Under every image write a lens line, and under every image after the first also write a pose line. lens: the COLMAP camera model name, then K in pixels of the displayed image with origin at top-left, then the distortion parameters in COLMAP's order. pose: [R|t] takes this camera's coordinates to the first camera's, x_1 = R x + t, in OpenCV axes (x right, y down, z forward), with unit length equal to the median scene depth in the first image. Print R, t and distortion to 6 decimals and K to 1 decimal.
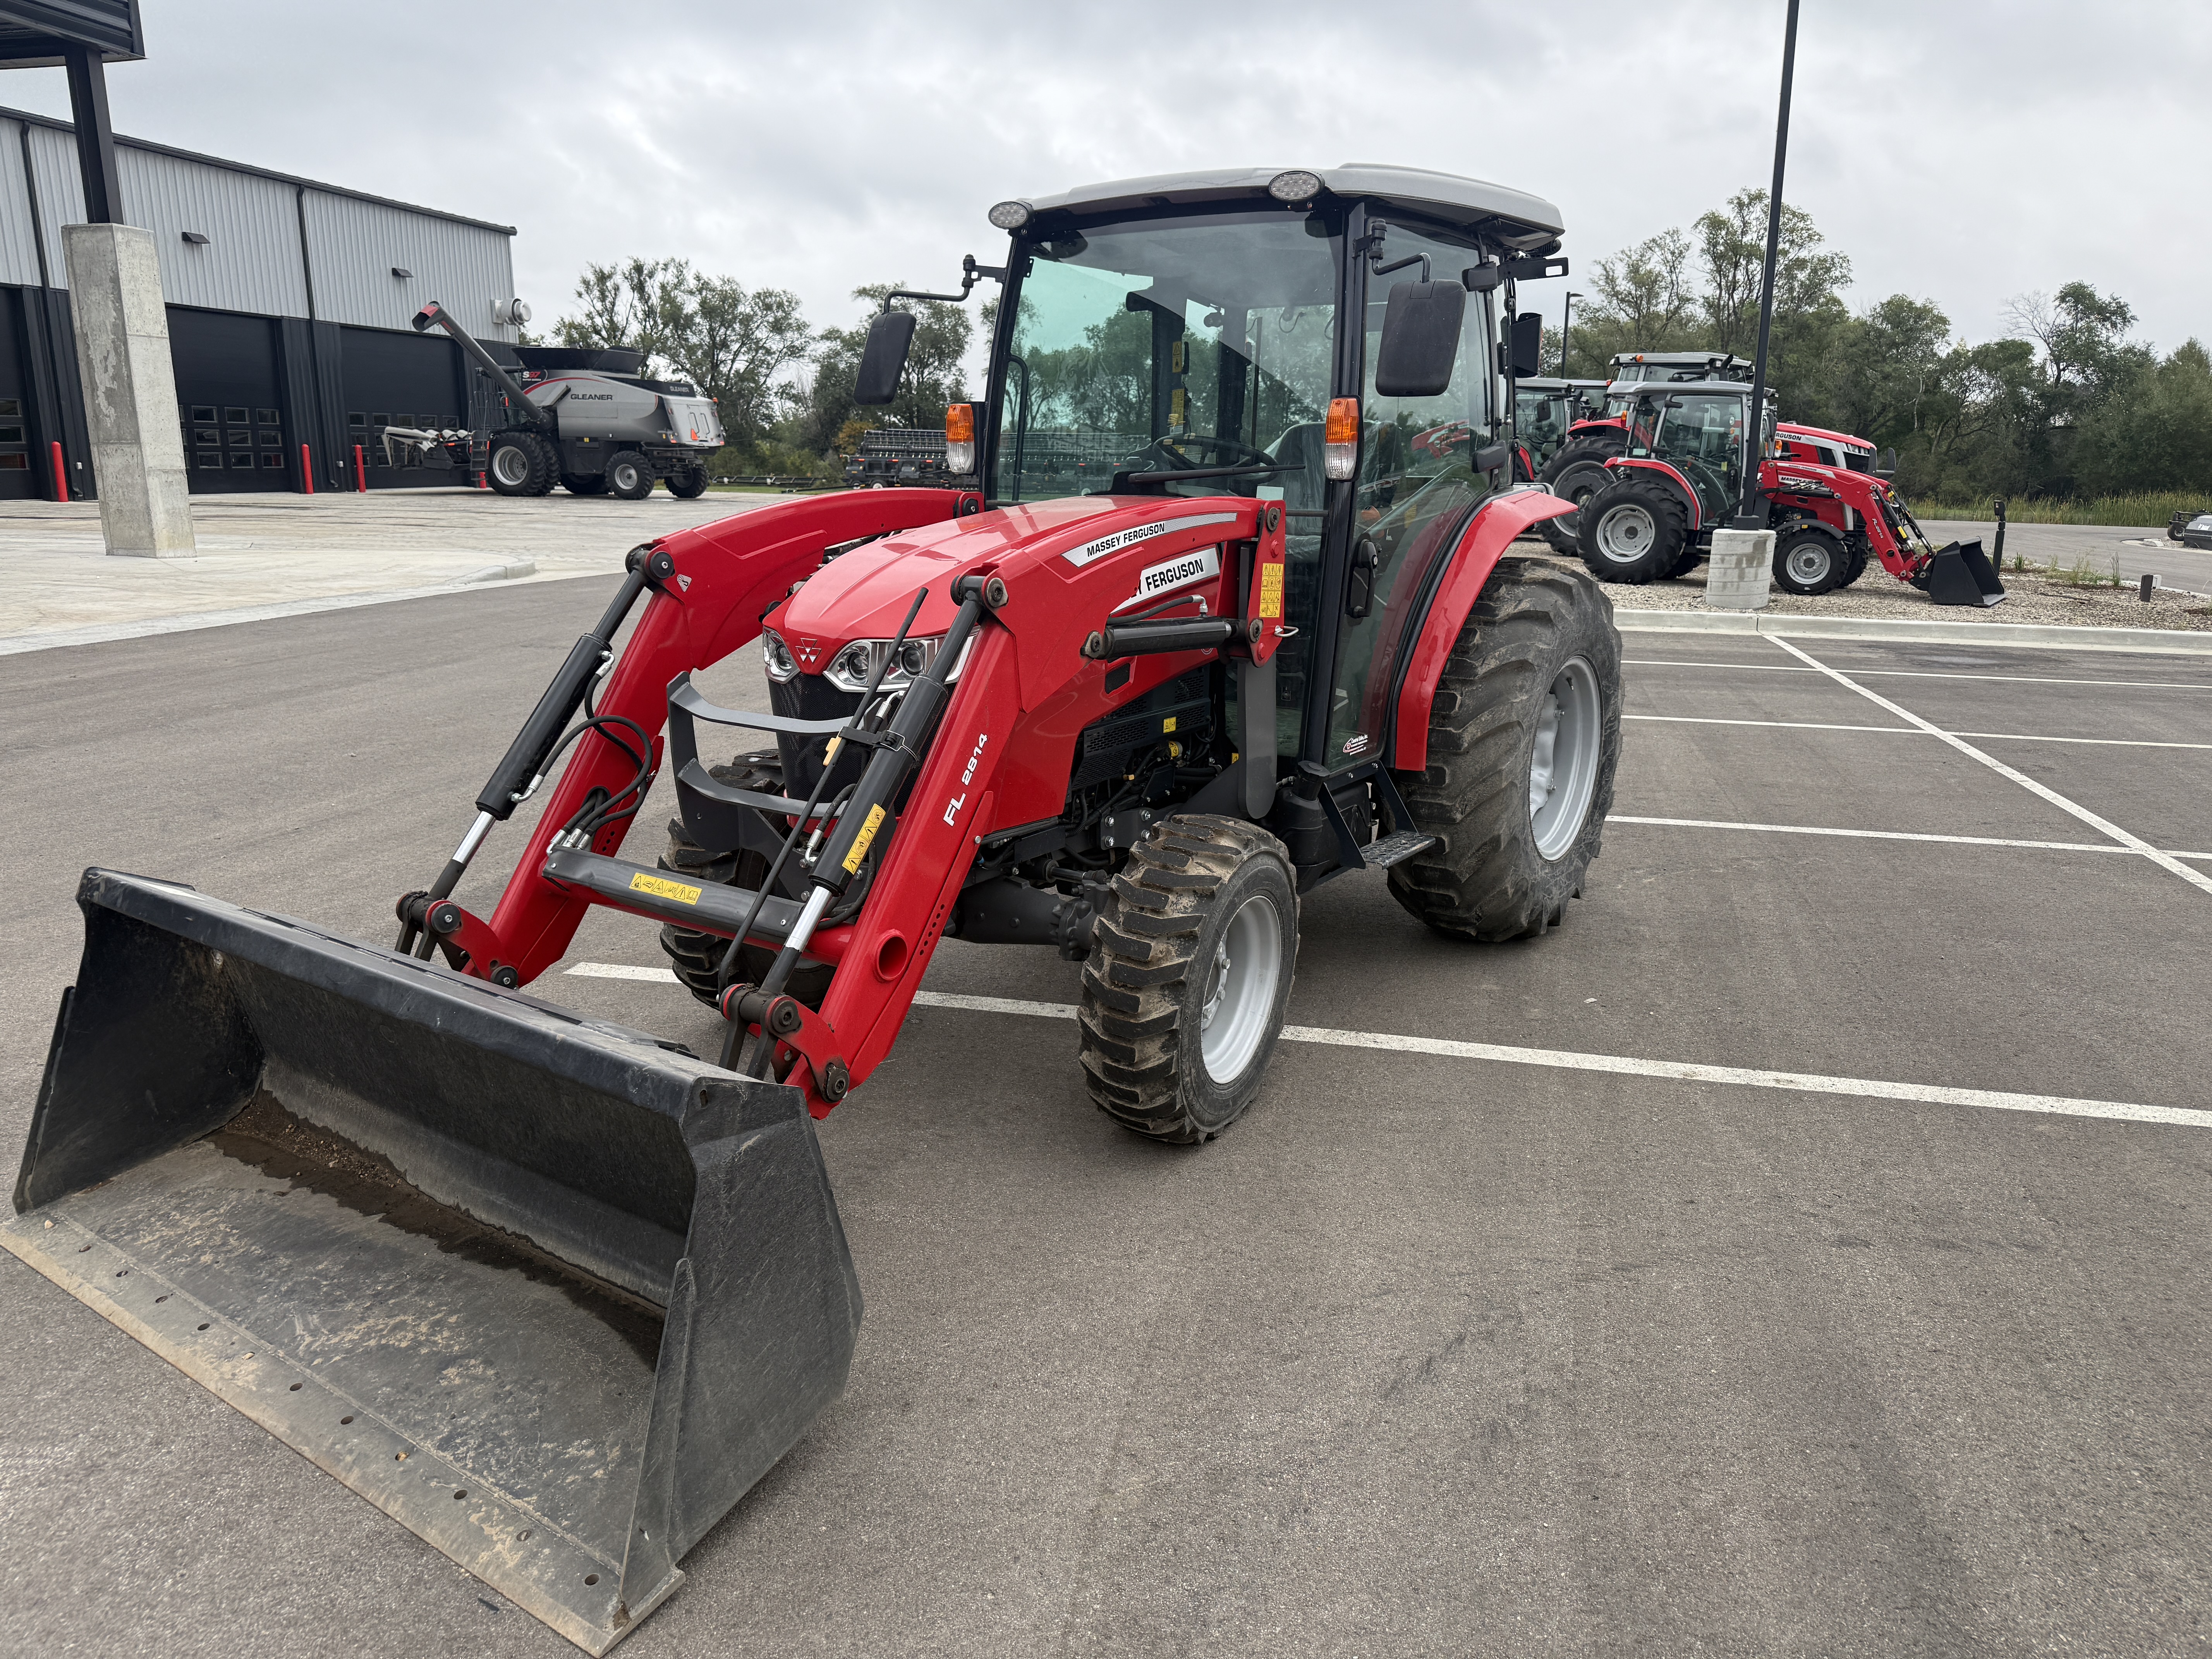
lens RADIAL K [[1546.3, 0, 1097.7], [0, 1546.3, 818.1], [0, 0, 1]] dist [0.045068, -0.062428]
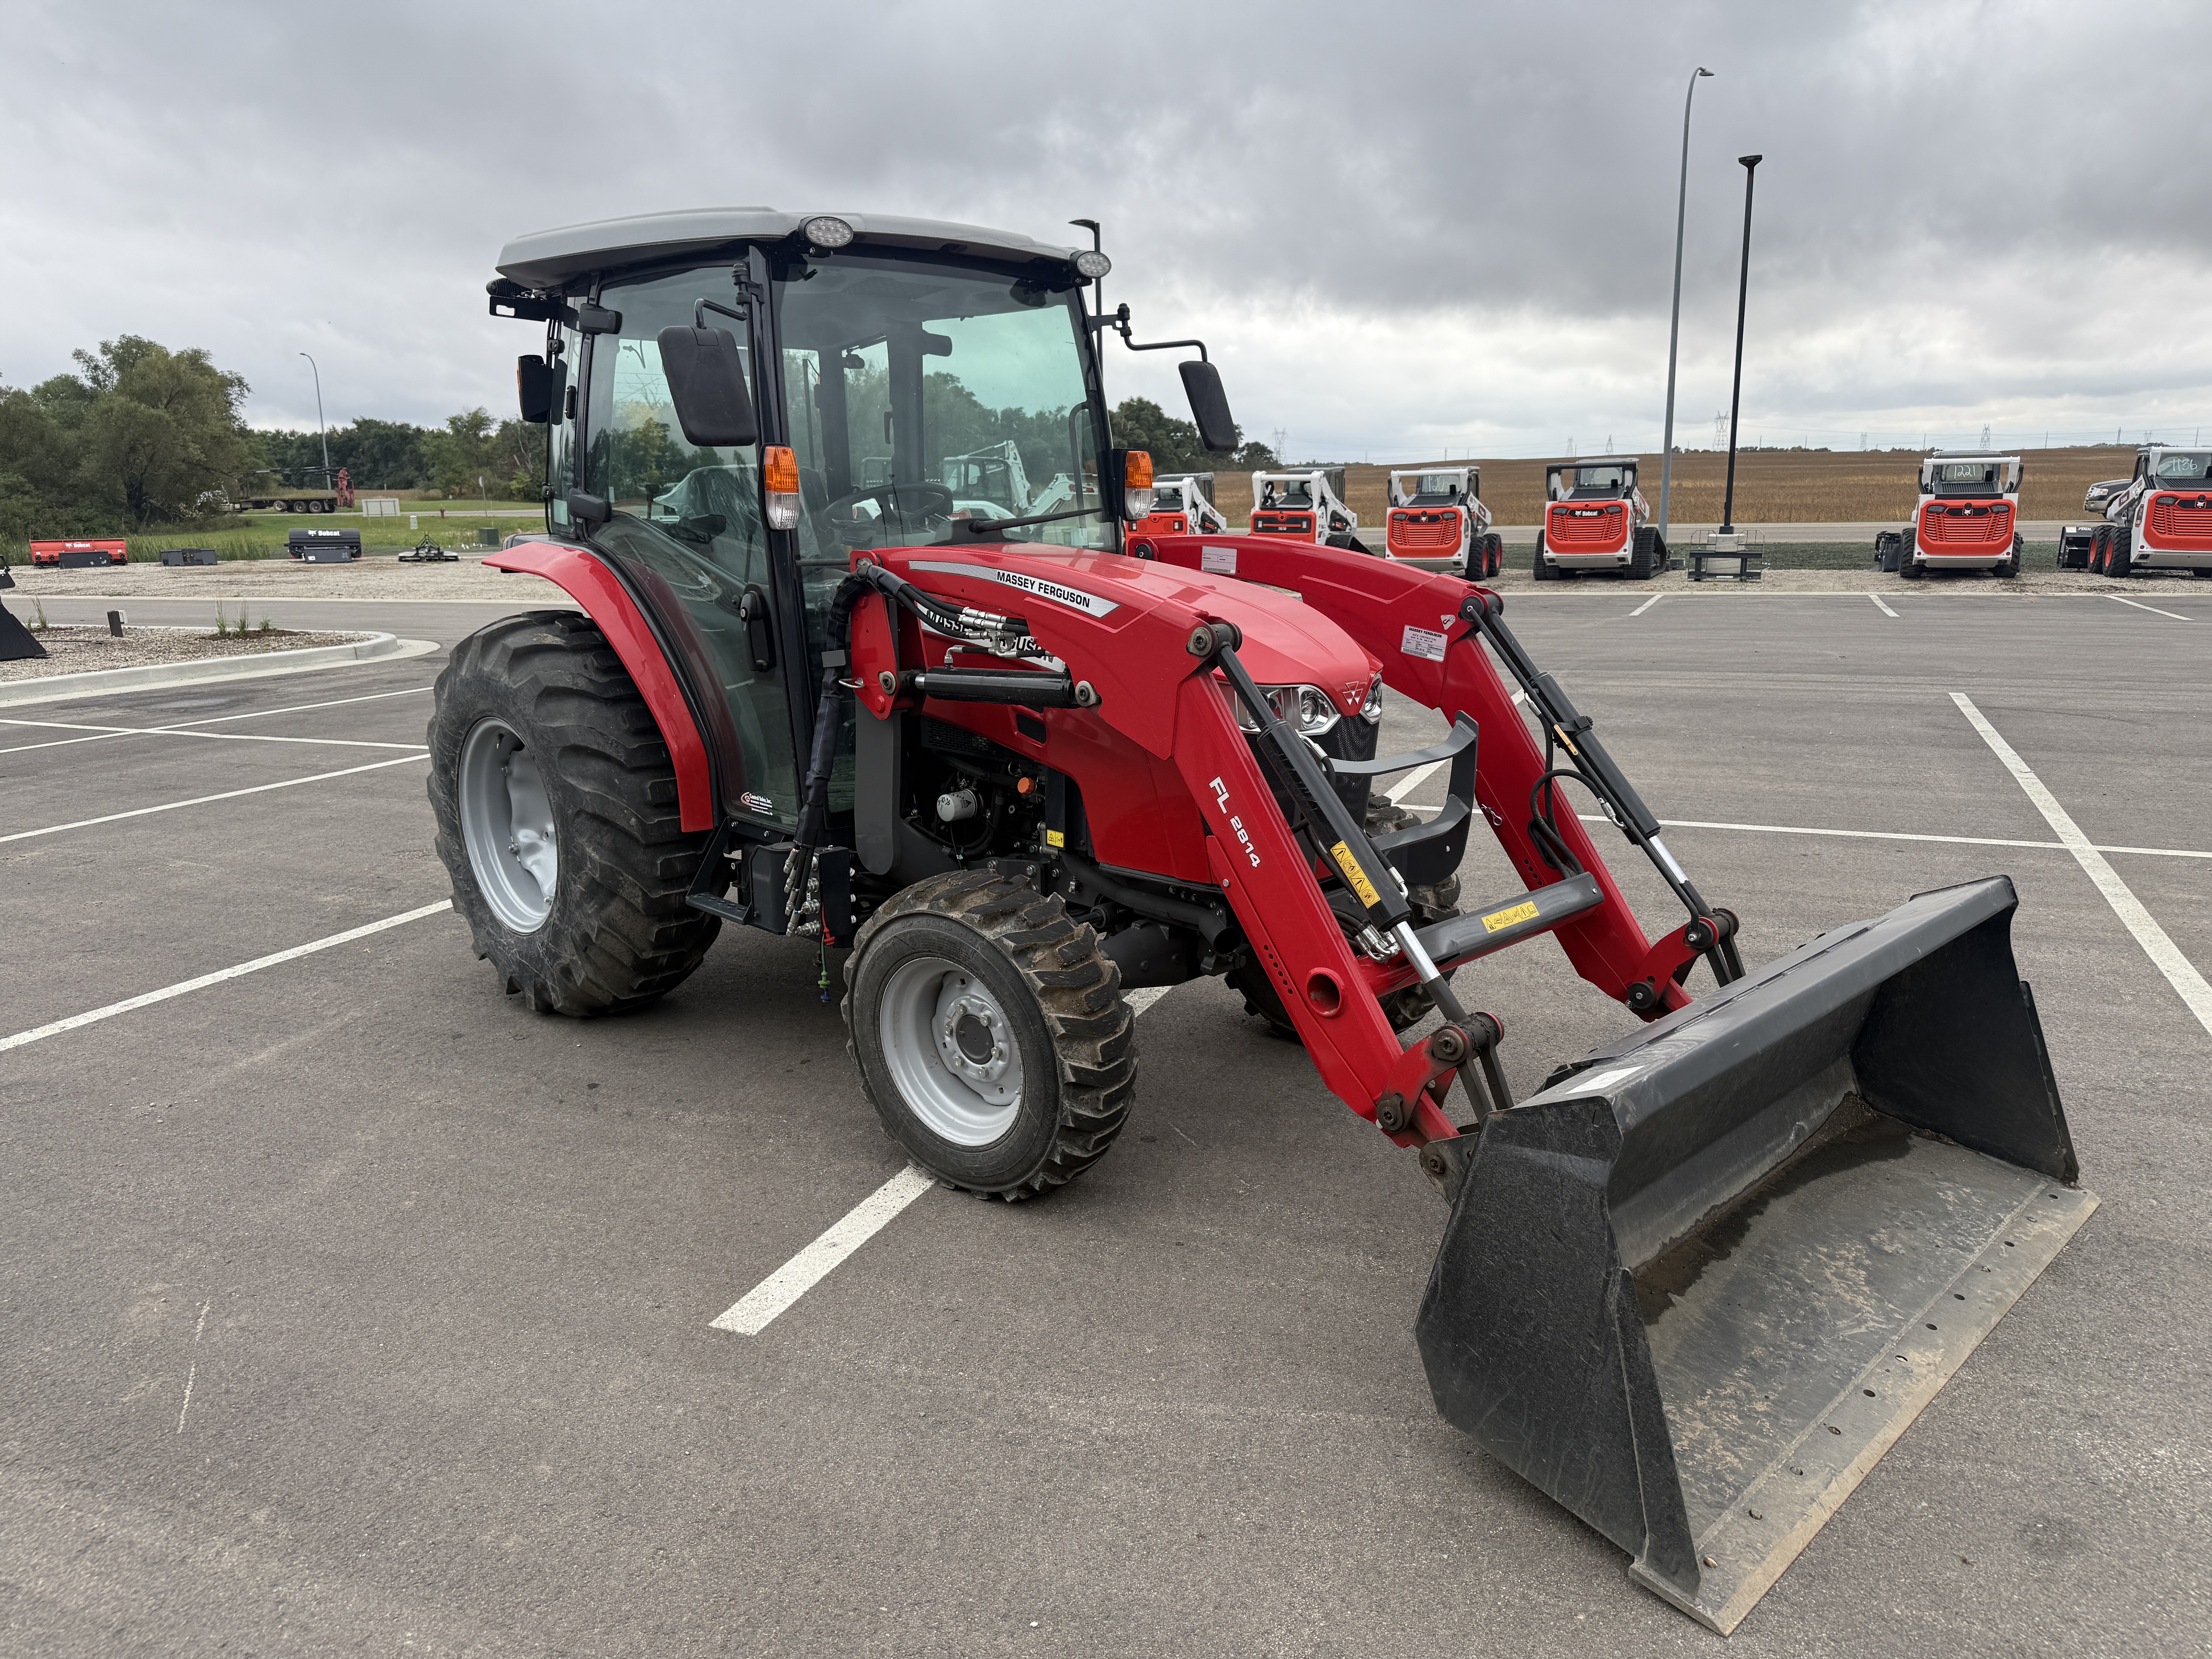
lens RADIAL K [[1546.3, 0, 1120.9], [0, 1546.3, 828.9], [0, 0, 1]] dist [0.045068, -0.062428]
pose [[0.174117, -0.223116, 0.959115, -0.165994], [0.237283, 0.954800, 0.179036, -0.033022], [-0.955709, 0.196408, 0.219189, 0.127257]]
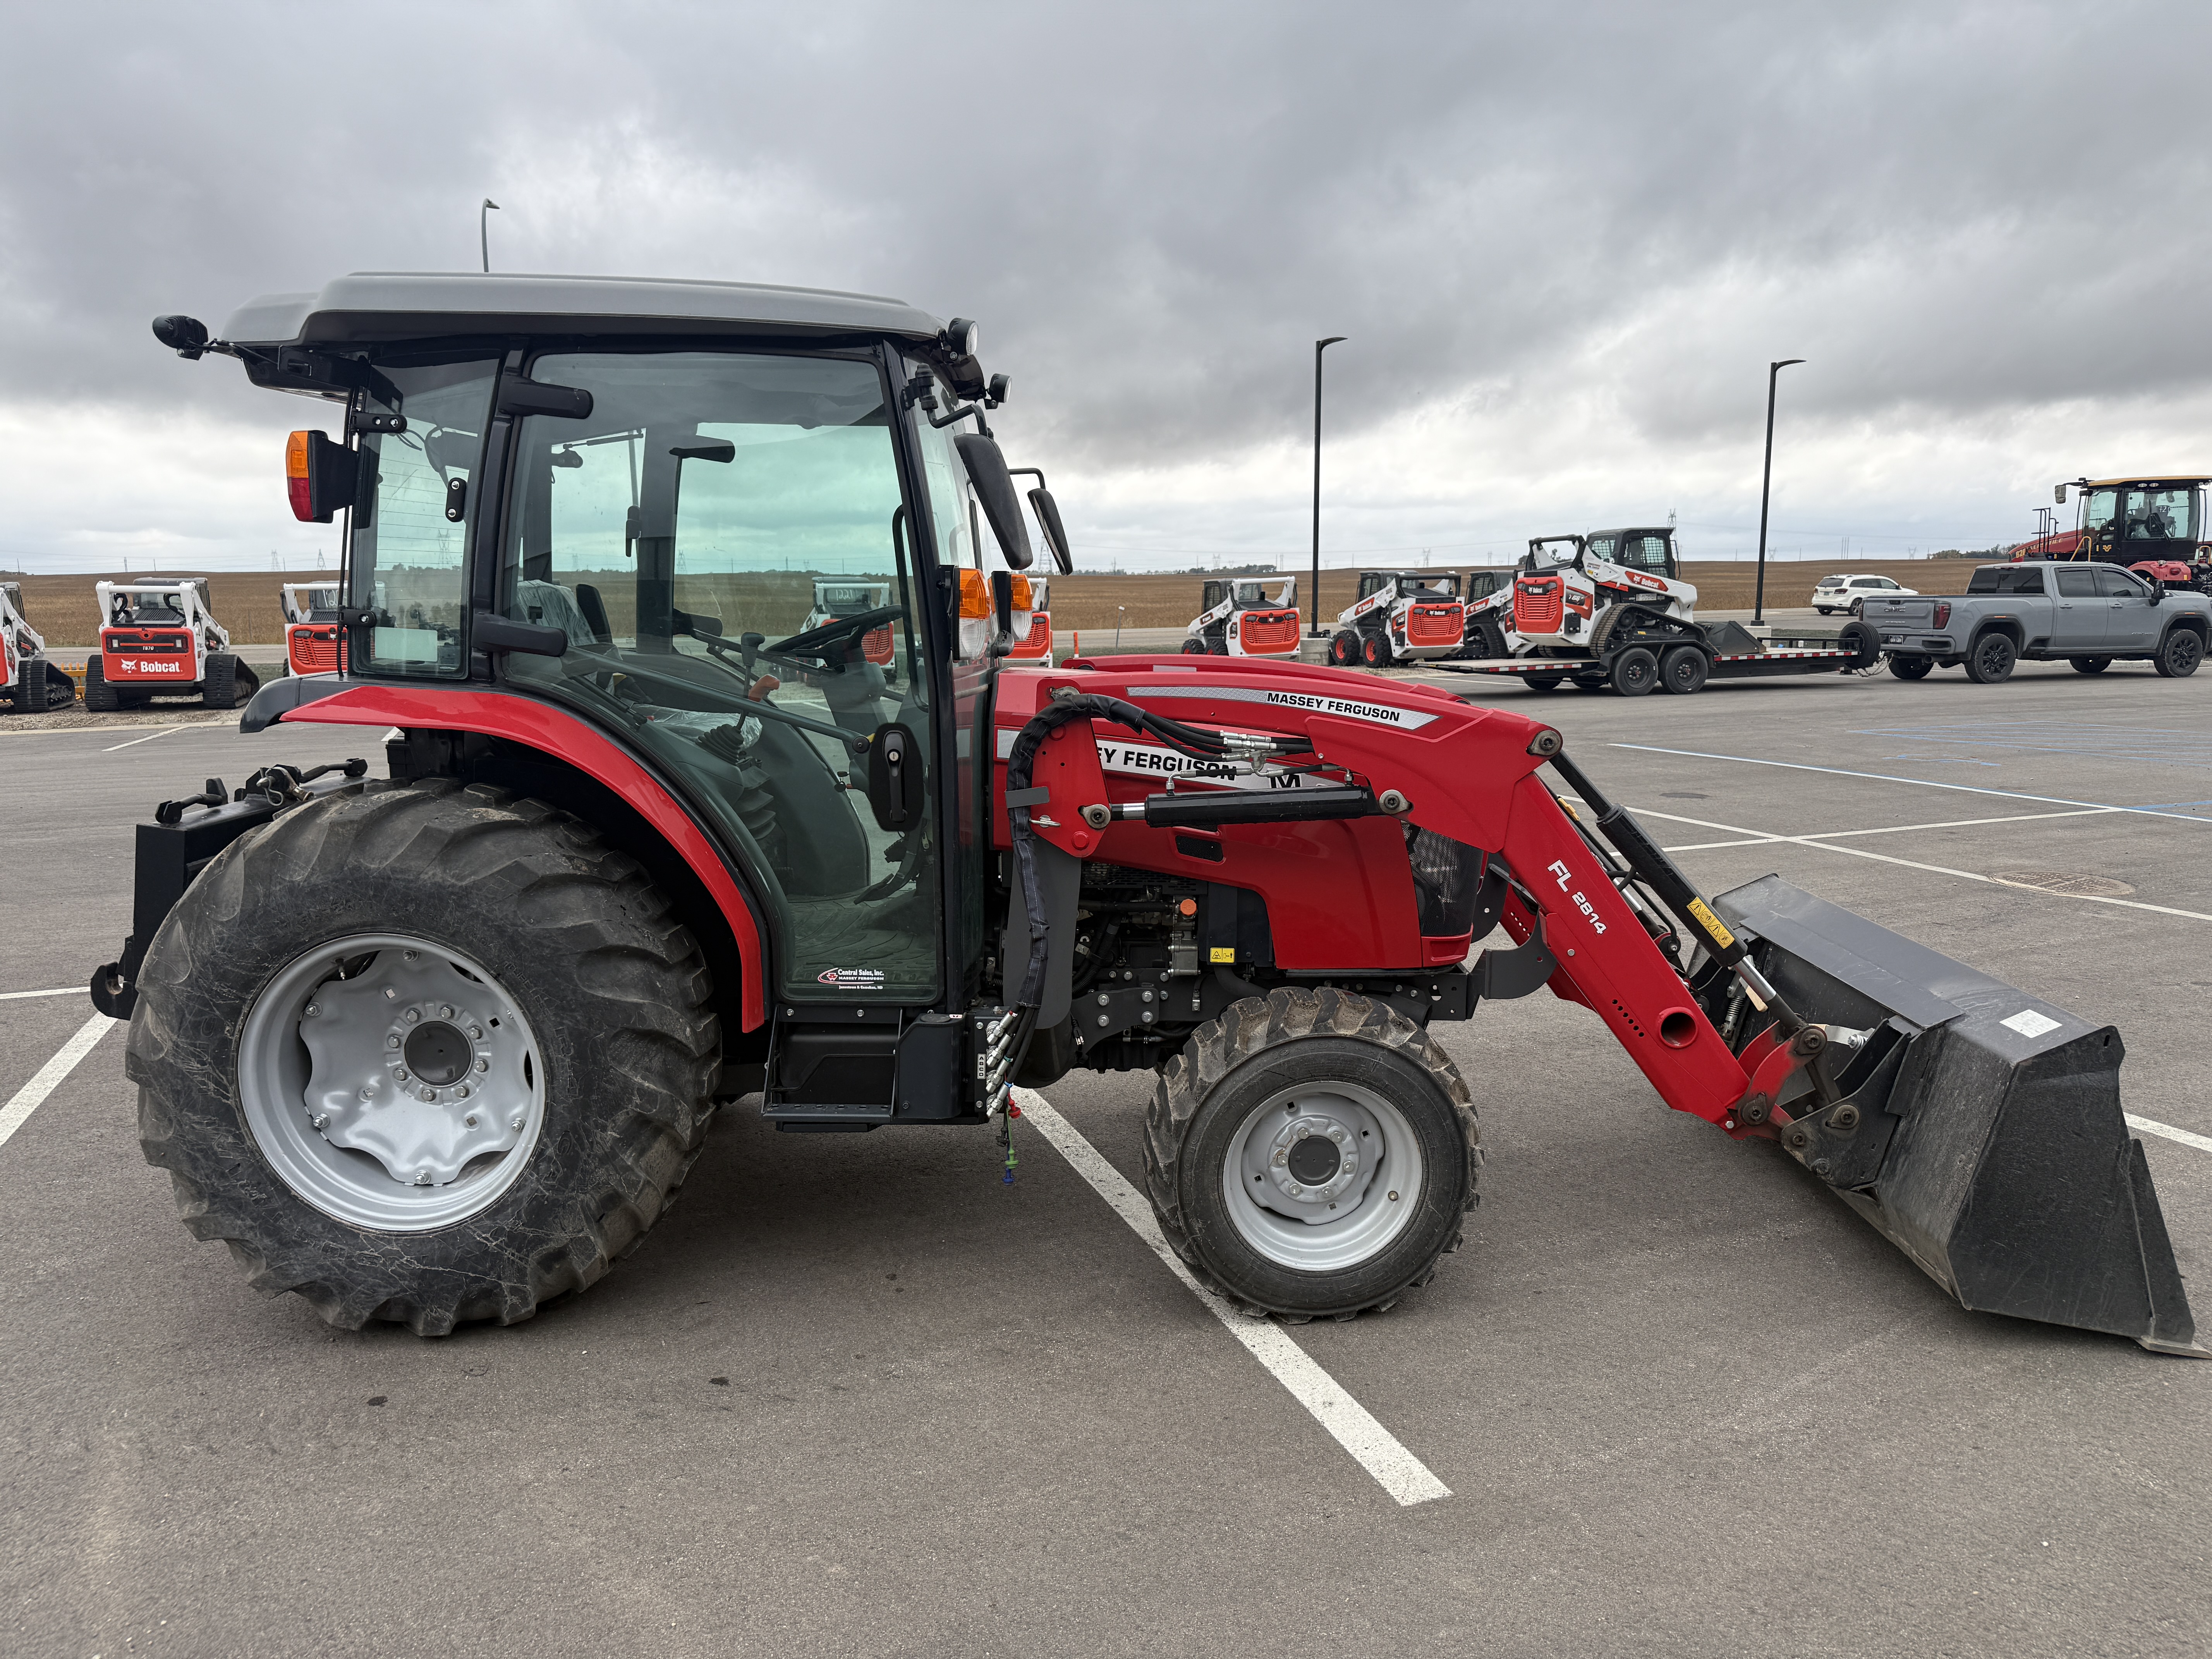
lens RADIAL K [[1546.3, 0, 1103.7], [0, 1546.3, 830.2], [0, 0, 1]] dist [0.045068, -0.062428]
pose [[-0.546019, -0.134057, 0.826978, -0.138619], [0.193546, 0.940226, 0.280205, -0.063518], [-0.815109, 0.313055, -0.487435, 0.249192]]
